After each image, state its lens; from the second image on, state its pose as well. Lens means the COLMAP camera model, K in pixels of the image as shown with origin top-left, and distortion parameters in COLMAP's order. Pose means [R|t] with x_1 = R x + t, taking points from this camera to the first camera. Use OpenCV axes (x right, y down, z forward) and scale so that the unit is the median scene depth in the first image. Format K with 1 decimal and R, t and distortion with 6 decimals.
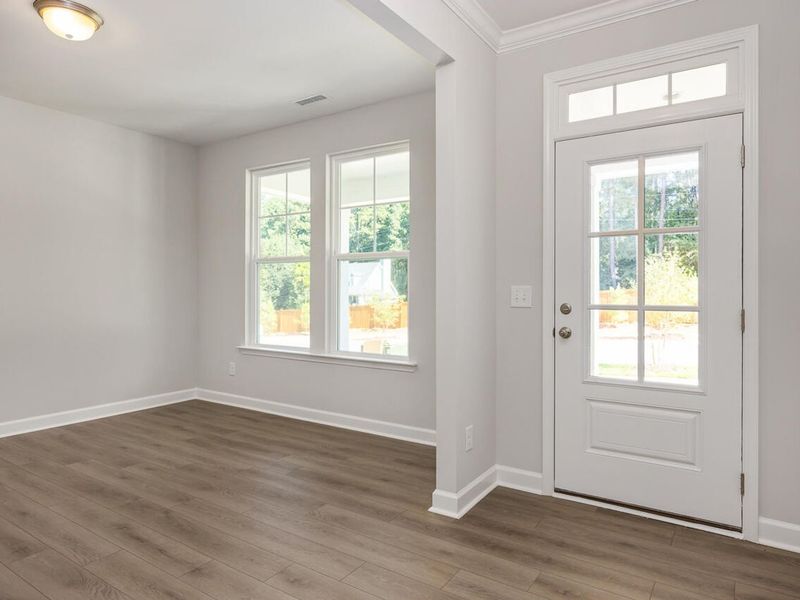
lens RADIAL K [[508.7, 0, 399.7], [0, 508.7, 290.1], [0, 0, 1]] dist [-0.003637, -0.000487]
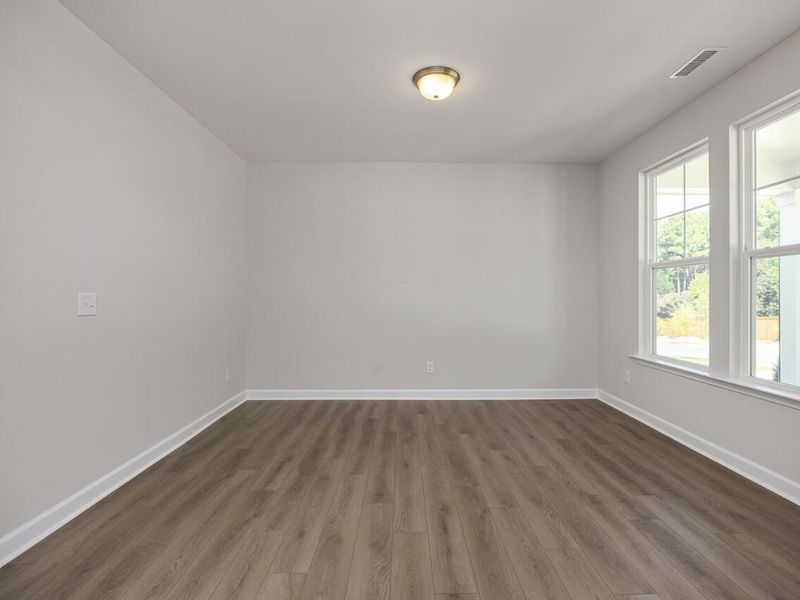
lens RADIAL K [[397.6, 0, 406.3], [0, 397.6, 295.6], [0, 0, 1]] dist [-0.013188, 0.000126]
pose [[0.565895, -0.003376, -0.824471, 0.095727], [0.002086, 0.999994, -0.002663, -0.003465], [0.824475, -0.000213, 0.565899, 0.311784]]
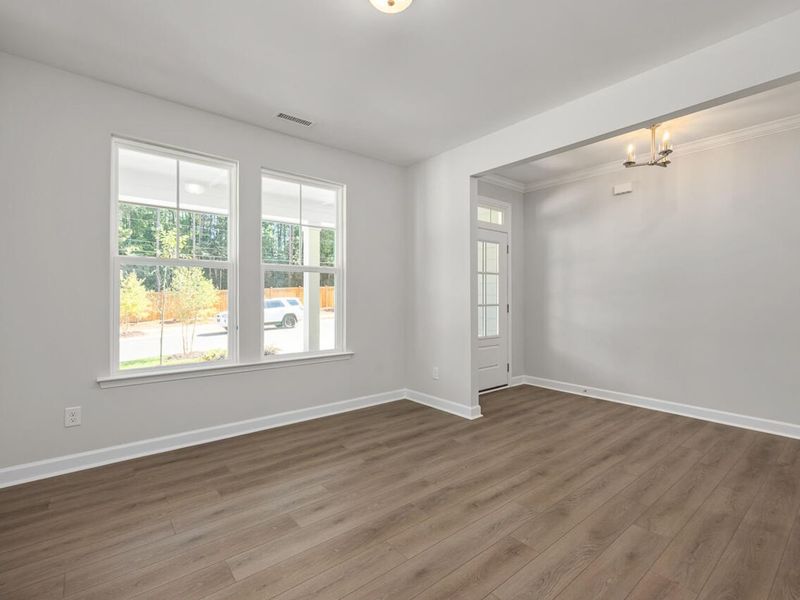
lens RADIAL K [[385.5, 0, 402.6], [0, 385.5, 295.6], [0, 0, 1]] dist [0.004529, 0.000346]
pose [[0.288730, 0.000857, 0.957410, -1.033799], [0.001242, 0.999998, -0.001270, -0.005601], [-0.957410, 0.001556, 0.288729, 0.650198]]
